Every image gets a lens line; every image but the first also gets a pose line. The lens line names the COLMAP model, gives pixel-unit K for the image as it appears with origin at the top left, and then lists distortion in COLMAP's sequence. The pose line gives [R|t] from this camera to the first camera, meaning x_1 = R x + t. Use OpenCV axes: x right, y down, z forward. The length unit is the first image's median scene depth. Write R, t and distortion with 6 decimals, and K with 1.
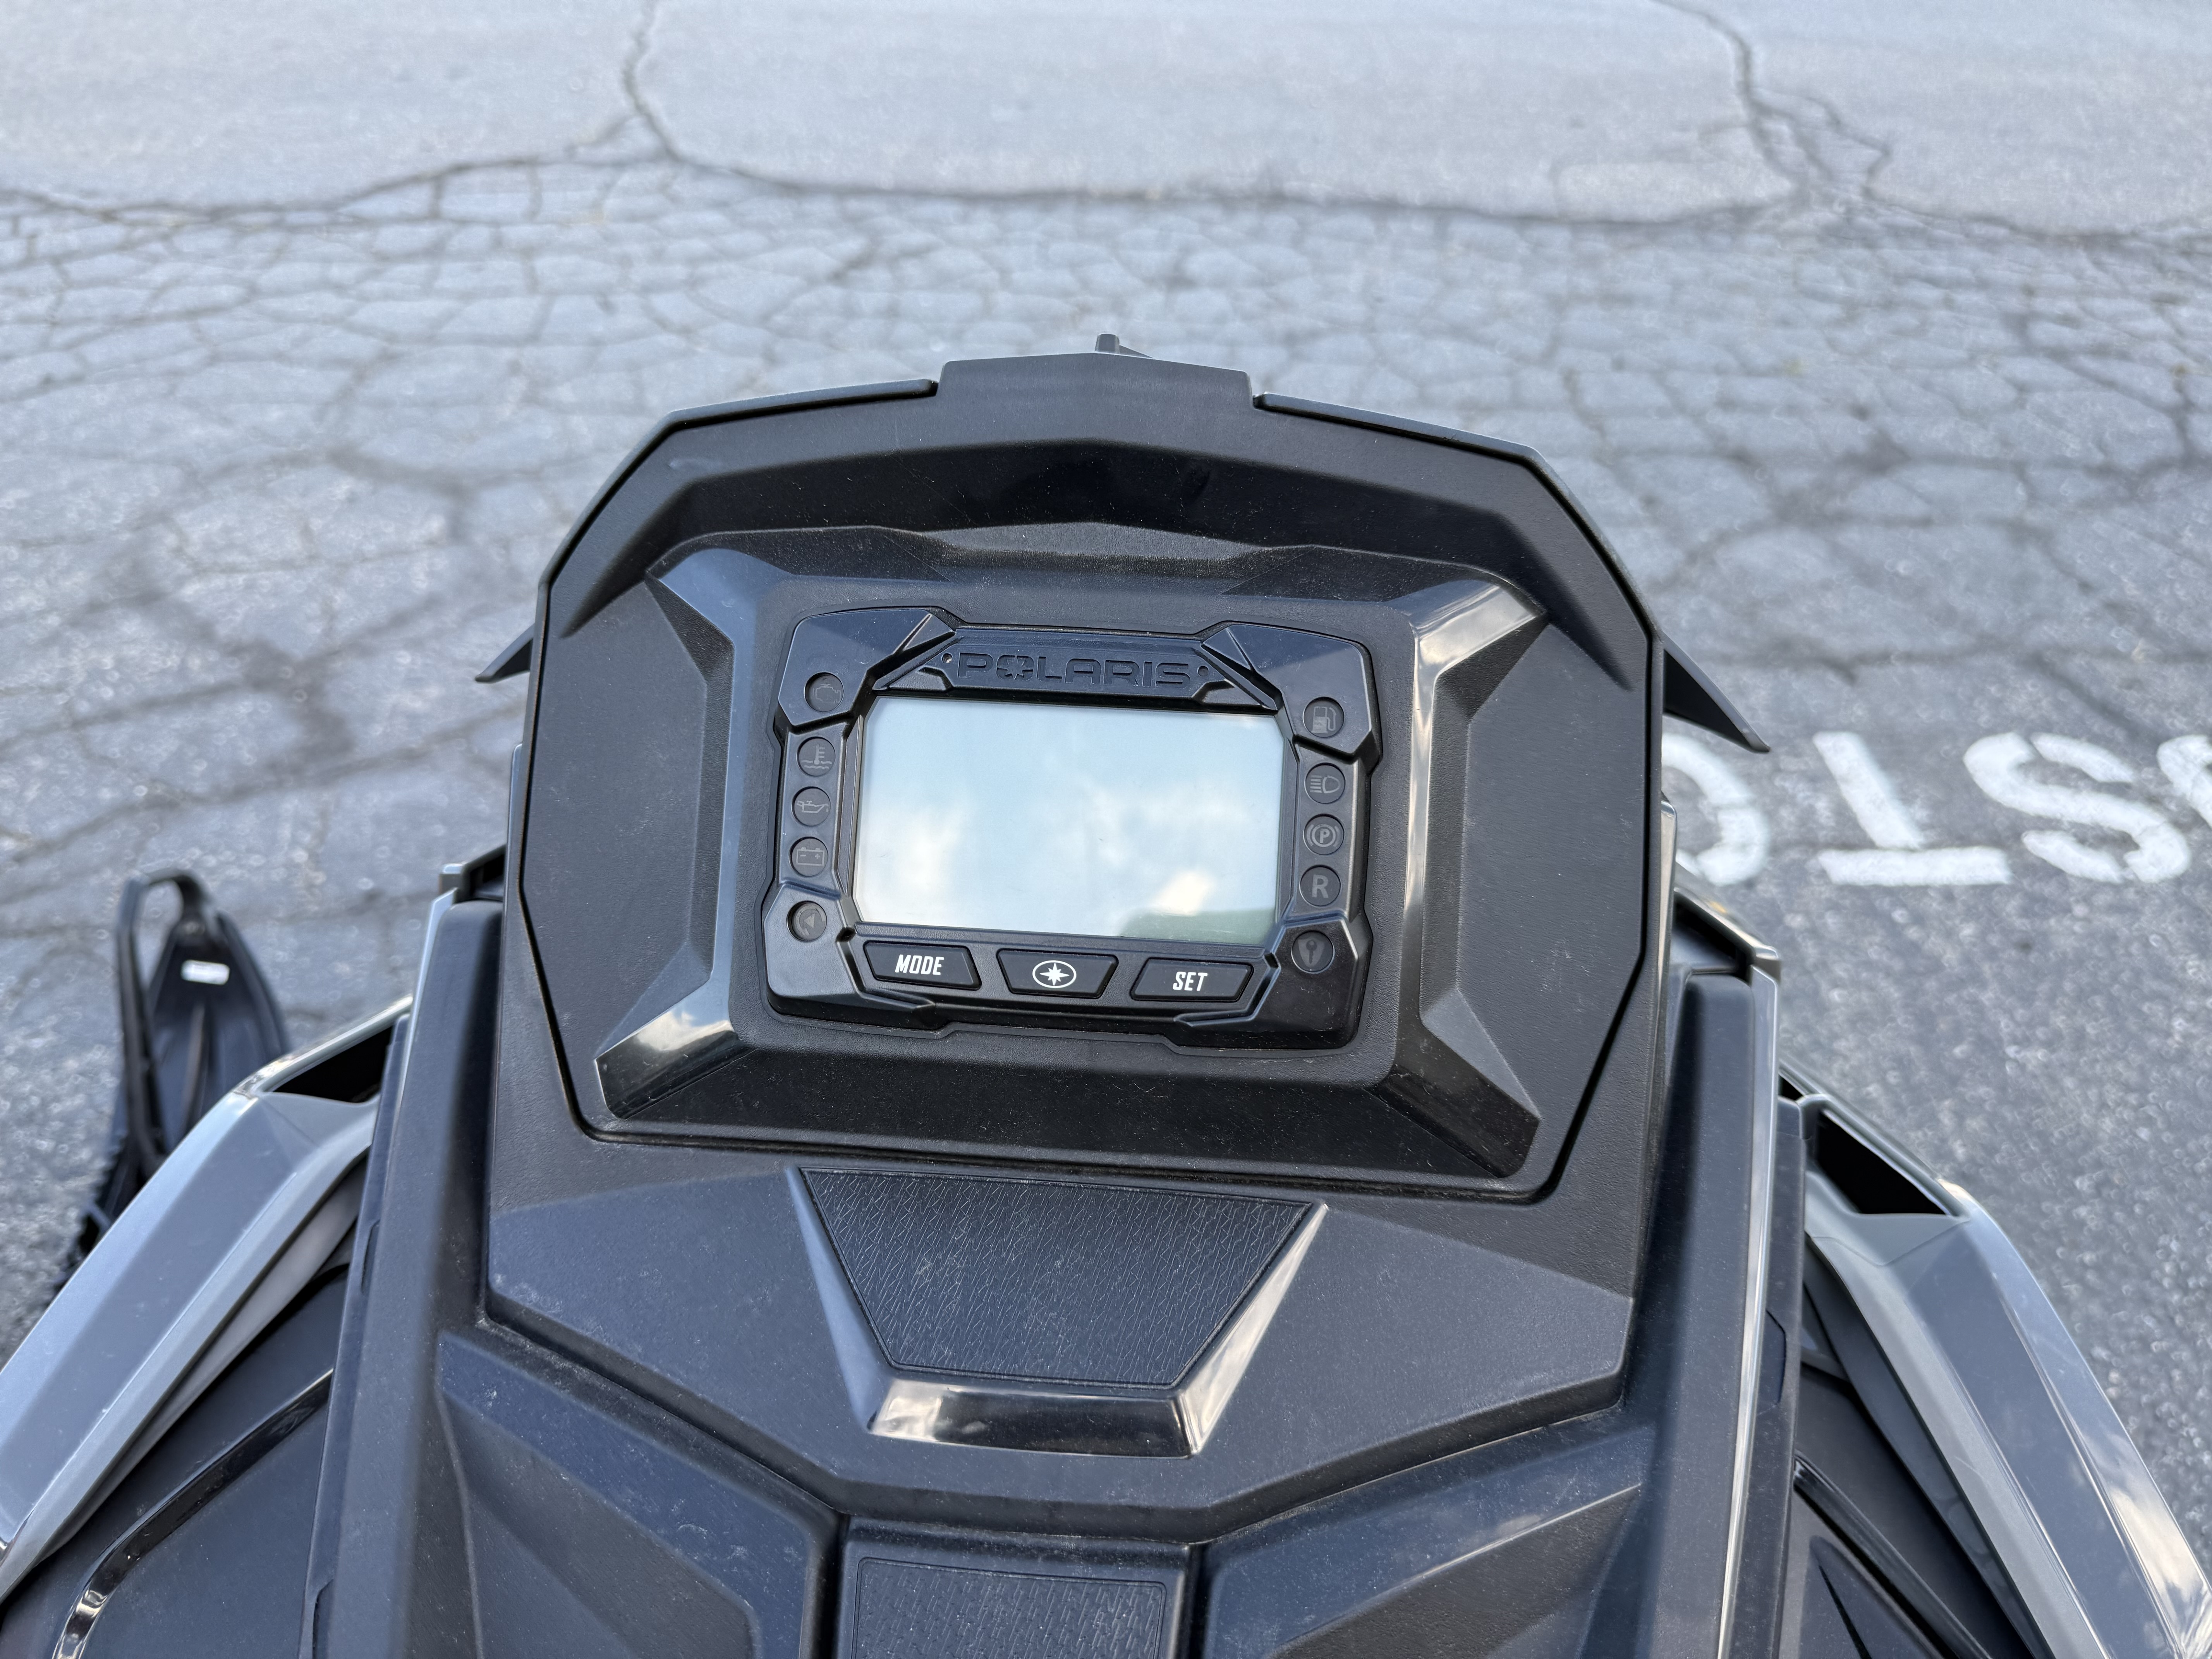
lens RADIAL K [[1575.0, 0, 1102.0], [0, 1575.0, 834.6], [0, 0, 1]] dist [0.018151, -0.031637]
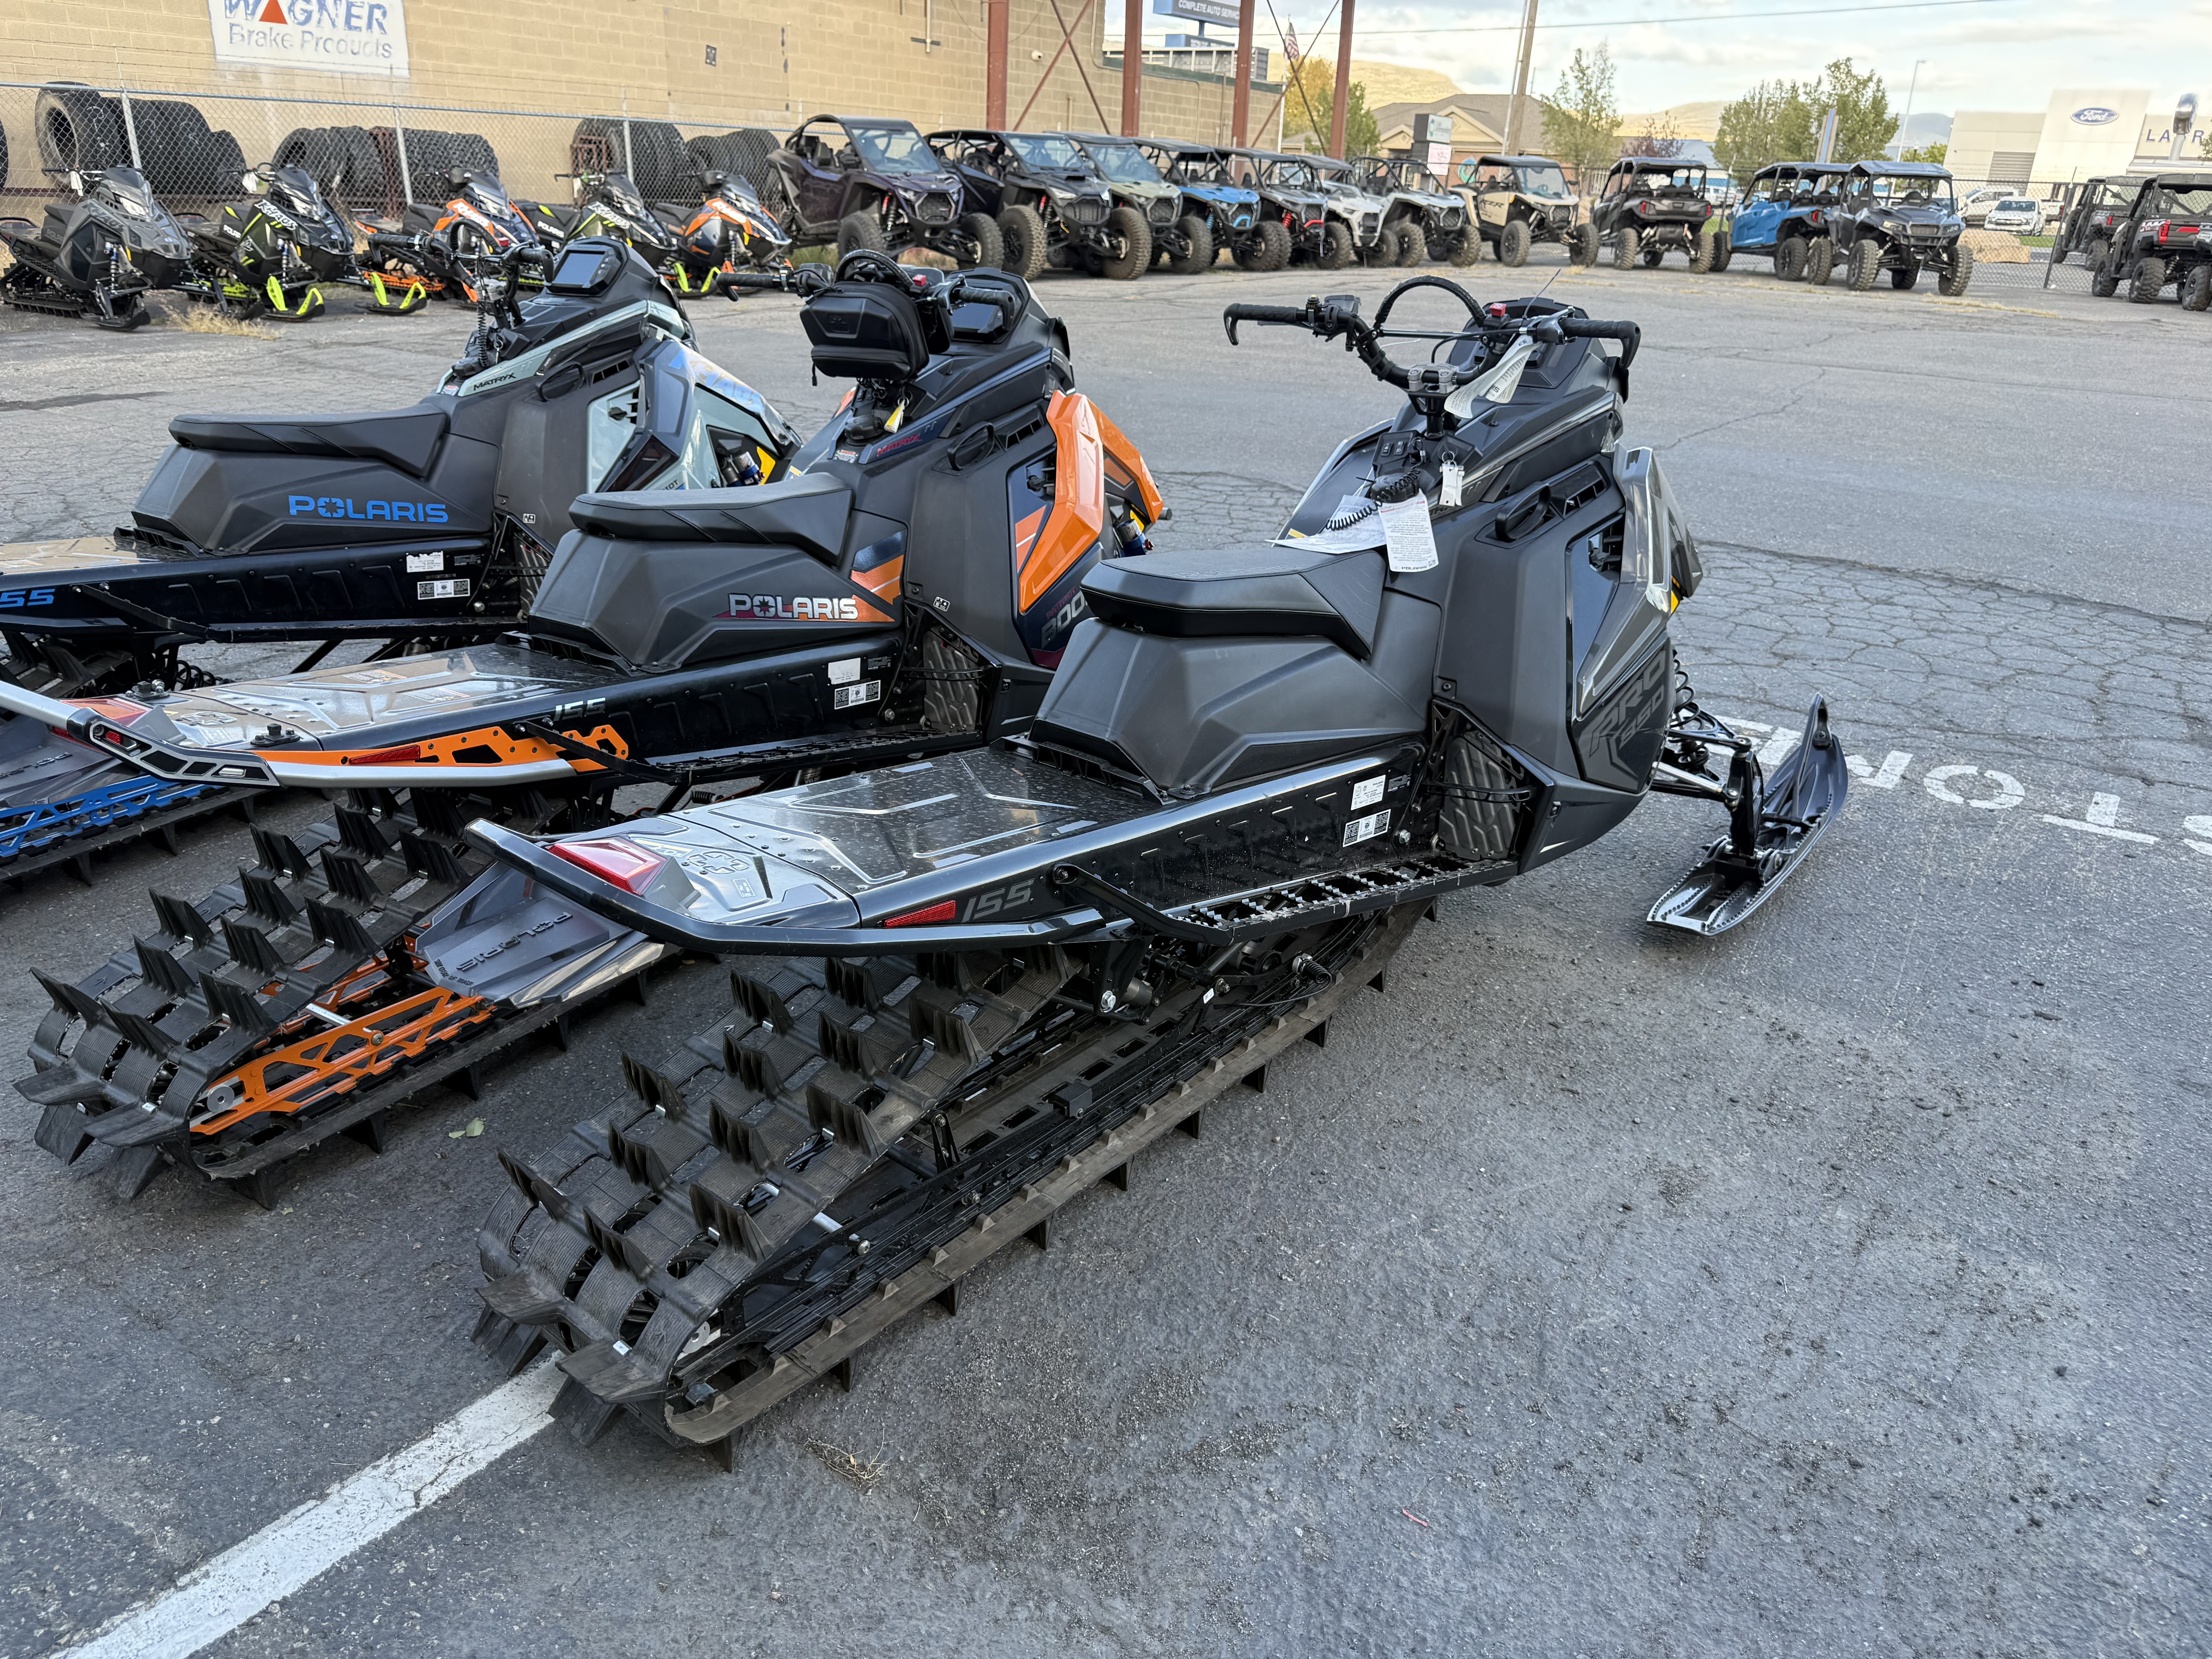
lens RADIAL K [[1575.0, 0, 1115.4], [0, 1575.0, 837.8], [0, 0, 1]] dist [0.018151, -0.031637]
pose [[0.810104, 0.230872, -0.538915, 0.470063], [-0.384191, 0.903385, -0.190509, 0.667073], [0.442865, 0.361378, 0.820534, -0.829575]]
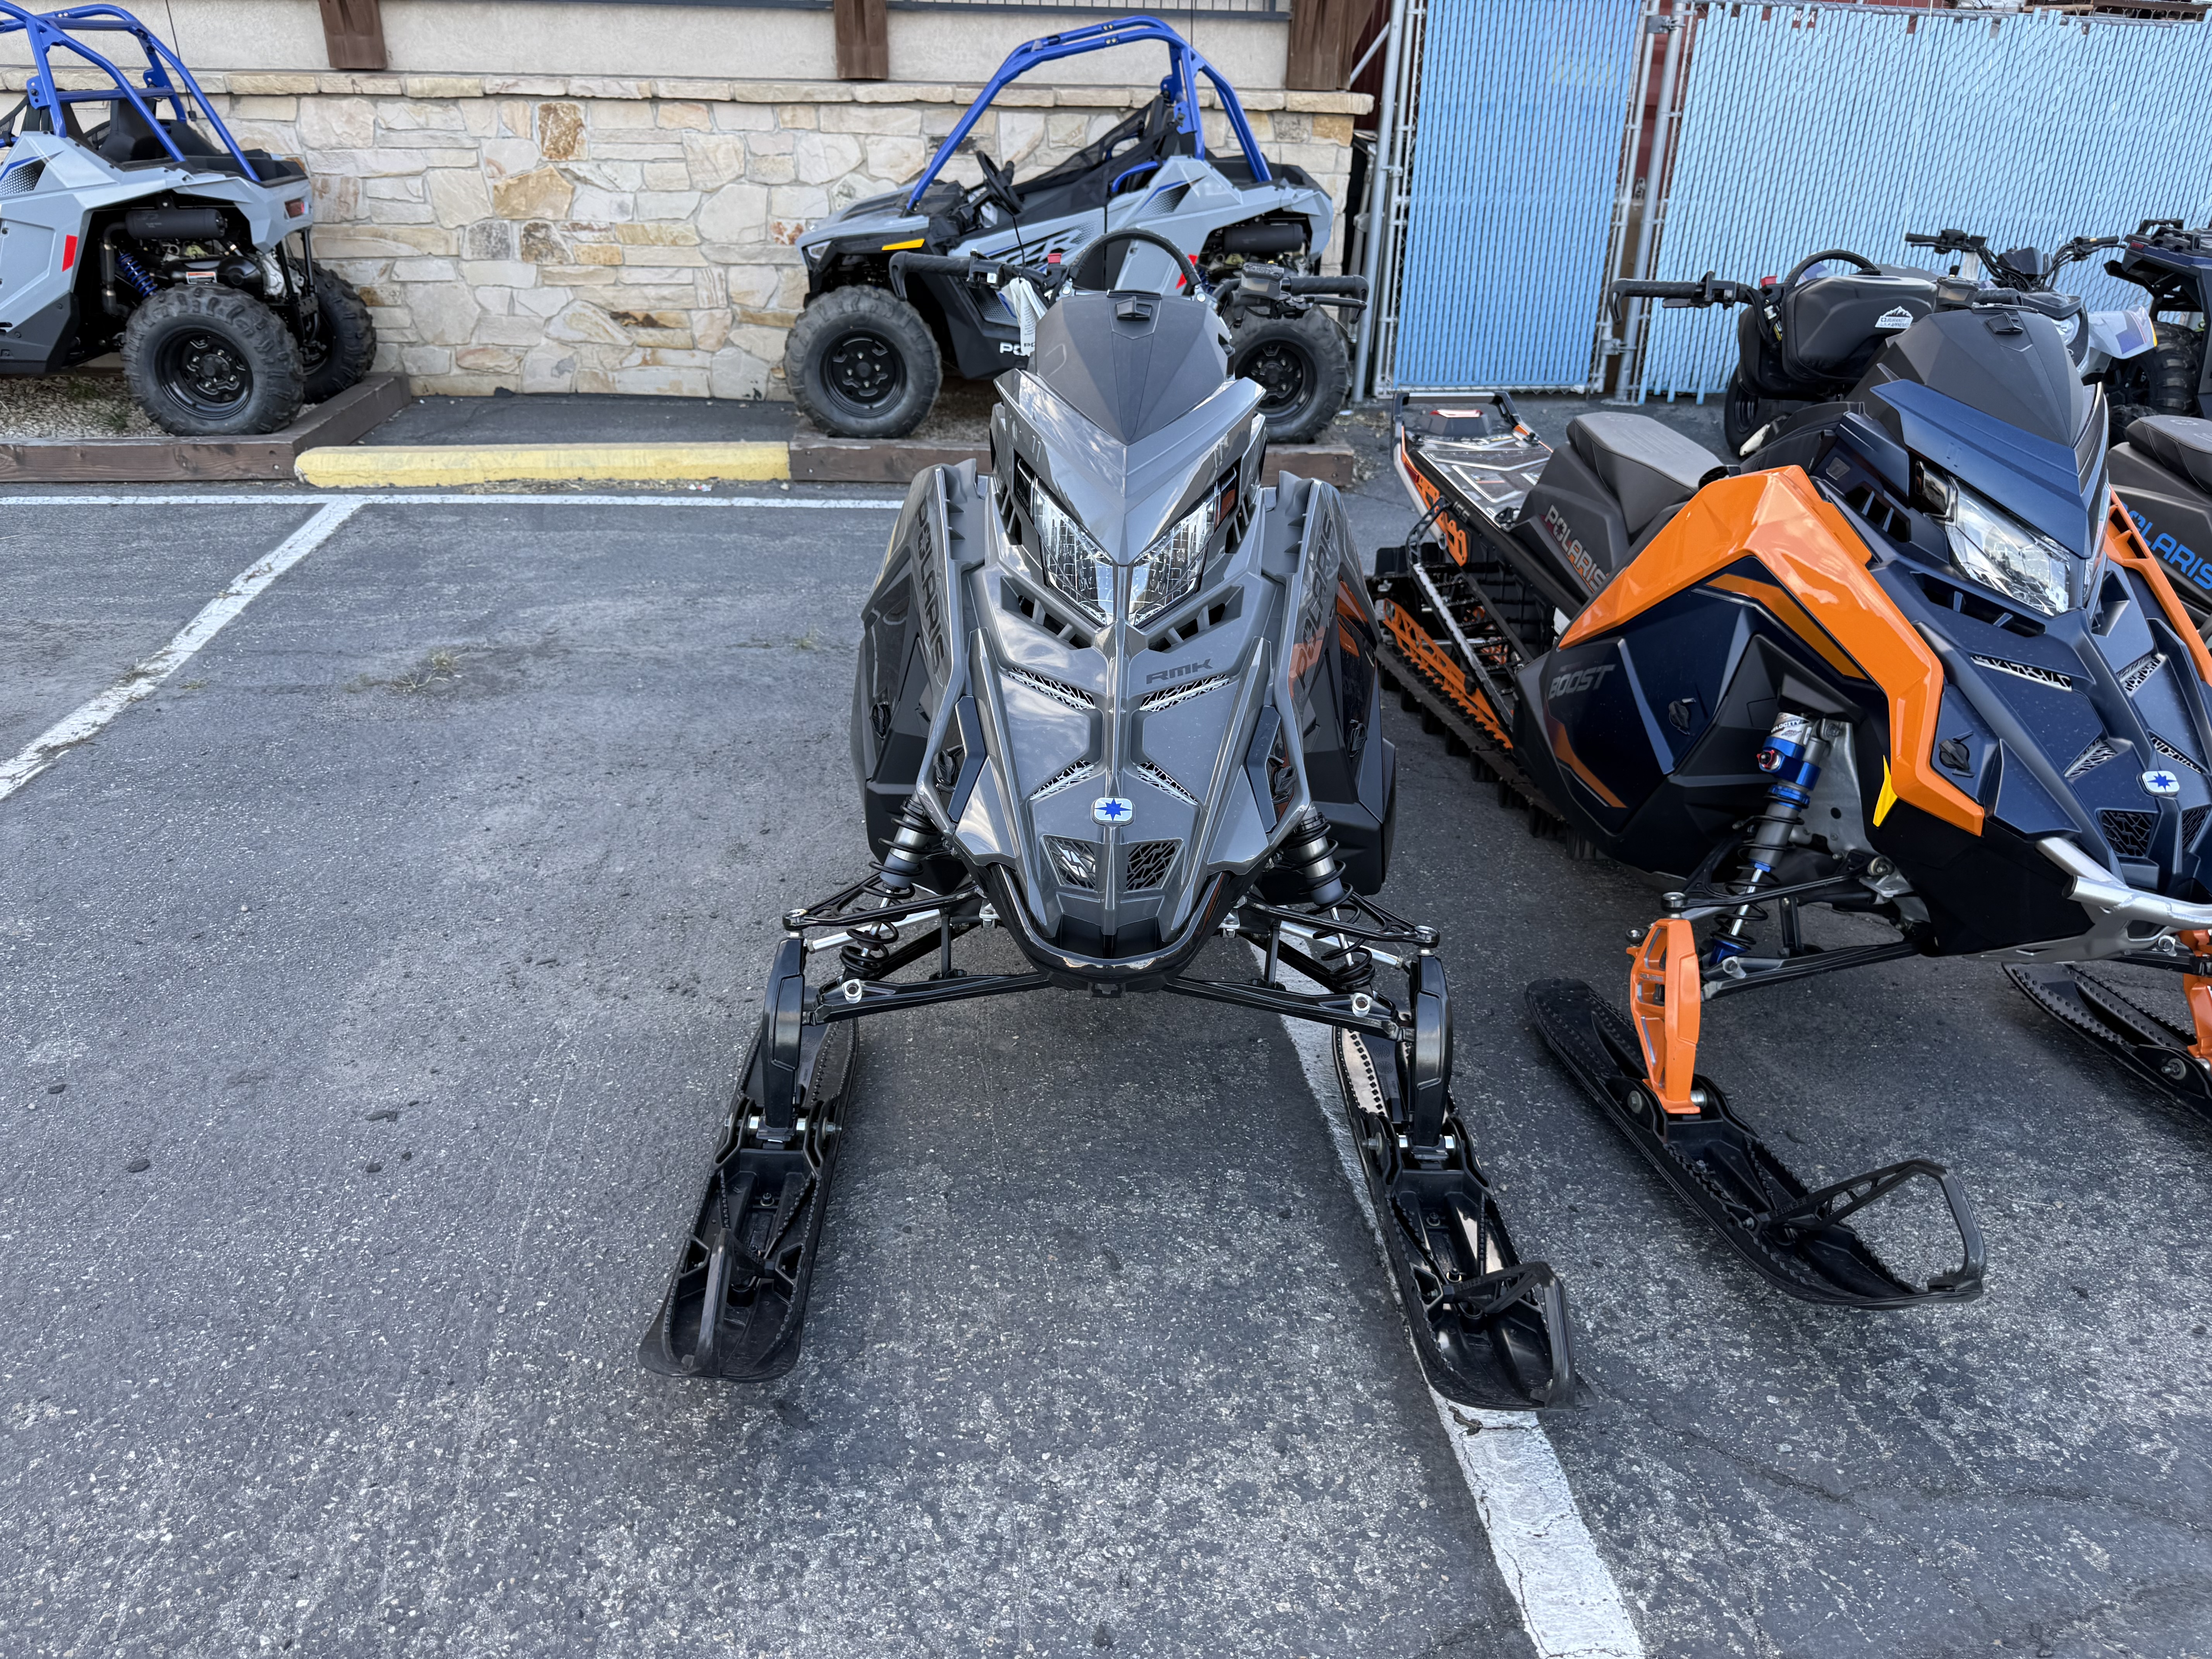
lens RADIAL K [[1575.0, 0, 1098.3], [0, 1575.0, 824.6], [0, 0, 1]] dist [0.018151, -0.031637]
pose [[-0.997370, -0.015501, -0.070795, 0.069587], [-0.070335, 0.442517, 0.893998, -0.657066], [0.017470, 0.896626, -0.442443, 0.748704]]
